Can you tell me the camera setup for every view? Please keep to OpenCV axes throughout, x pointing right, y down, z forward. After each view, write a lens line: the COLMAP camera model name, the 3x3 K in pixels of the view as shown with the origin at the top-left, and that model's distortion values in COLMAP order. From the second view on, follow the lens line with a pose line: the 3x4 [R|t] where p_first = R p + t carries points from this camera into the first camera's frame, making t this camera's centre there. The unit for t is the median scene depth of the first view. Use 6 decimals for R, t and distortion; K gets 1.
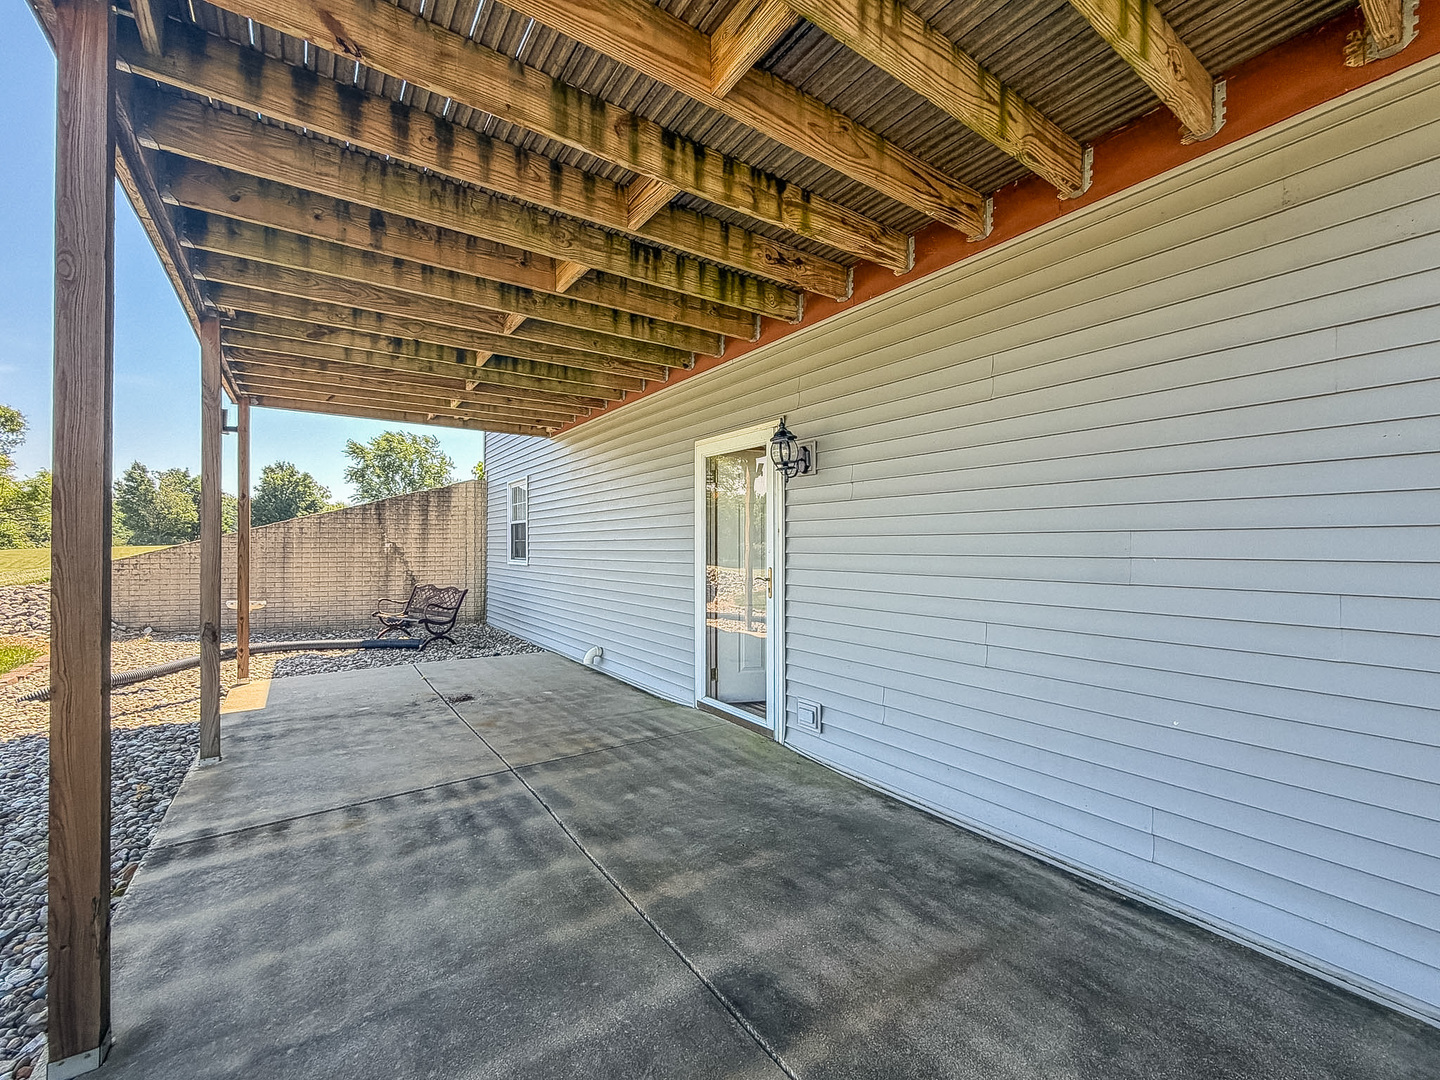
lens RADIAL K [[600.8, 0, 720.0], [0, 600.8, 540.0], [0, 0, 1]] dist [-0.001650, -0.000282]
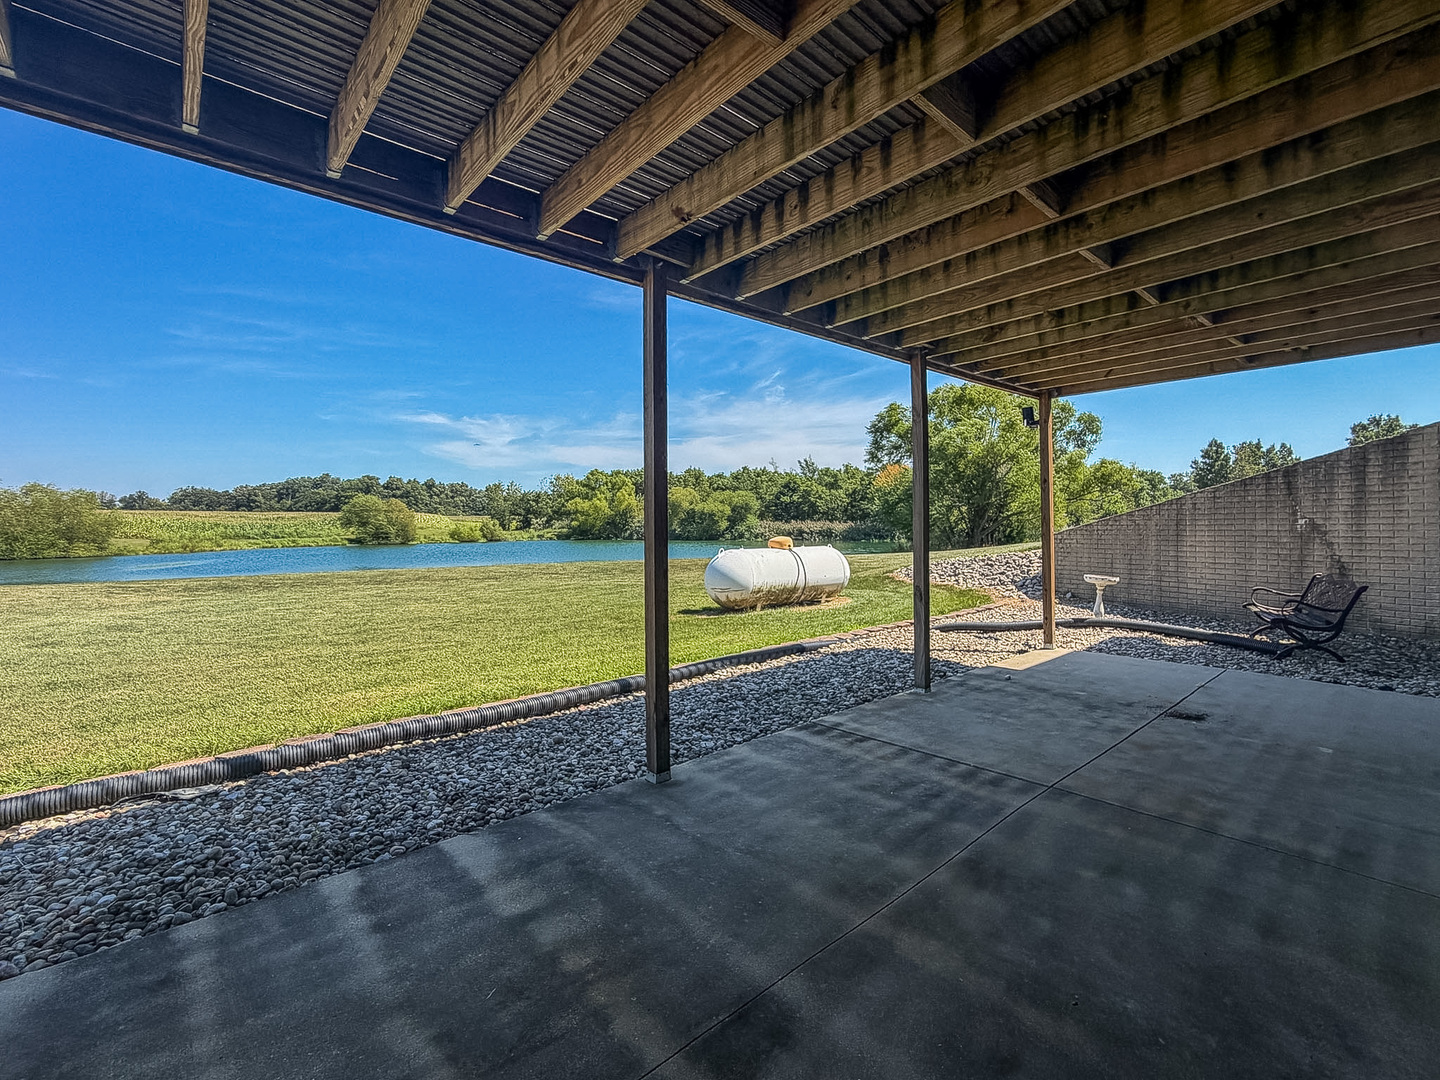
lens RADIAL K [[637.5, 0, 724.0], [0, 637.5, 528.1], [0, 0, 1]] dist [0.001109, 0.000444]
pose [[0.117888, 0.004629, -0.993016, 0.553572], [0.018872, 0.999798, 0.006901, -0.008333], [0.992848, -0.019554, 0.117777, 0.463476]]
